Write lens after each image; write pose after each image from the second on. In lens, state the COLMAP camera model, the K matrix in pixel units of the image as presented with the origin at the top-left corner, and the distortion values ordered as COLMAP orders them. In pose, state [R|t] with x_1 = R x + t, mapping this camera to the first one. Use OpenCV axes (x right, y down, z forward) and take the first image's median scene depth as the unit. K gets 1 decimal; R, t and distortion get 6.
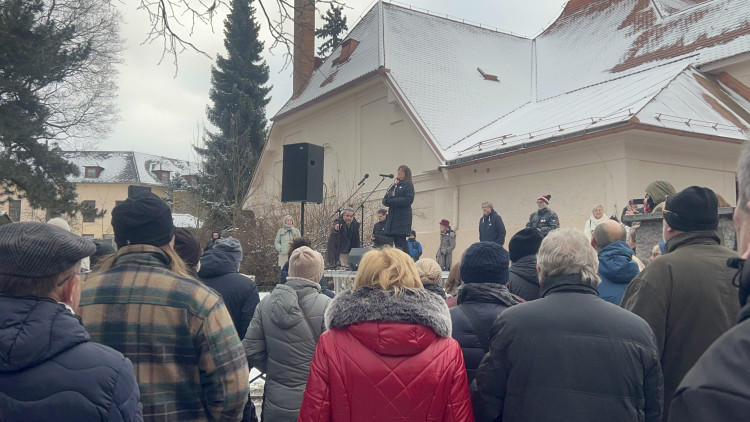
lens RADIAL K [[681.4, 0, 375.0], [0, 681.4, 211.0], [0, 0, 1]] dist [0.024340, 0.002704]
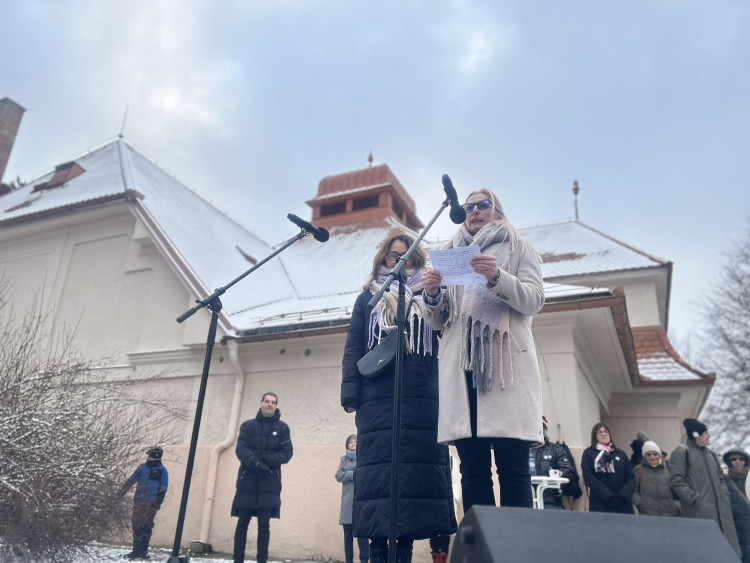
lens RADIAL K [[561.0, 0, 375.5], [0, 561.0, 284.6], [0, 0, 1]] dist [0.052682, -0.053549]
pose [[0.831934, 0.230394, 0.504782, -0.048921], [-0.088273, 0.953090, -0.289528, 0.020914], [-0.547808, 0.196310, 0.813246, 0.406607]]
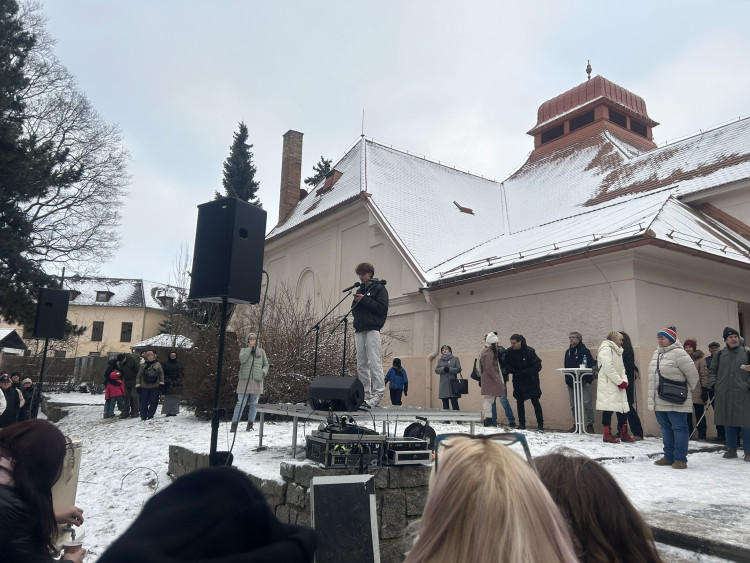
lens RADIAL K [[558.7, 0, 378.9], [0, 558.7, 285.2], [0, 0, 1]] dist [0.062929, -0.069740]
pose [[0.998707, 0.029829, 0.041166, 0.002658], [-0.025781, 0.995087, -0.095587, 0.006143], [-0.043815, 0.094402, 0.994570, 0.176480]]
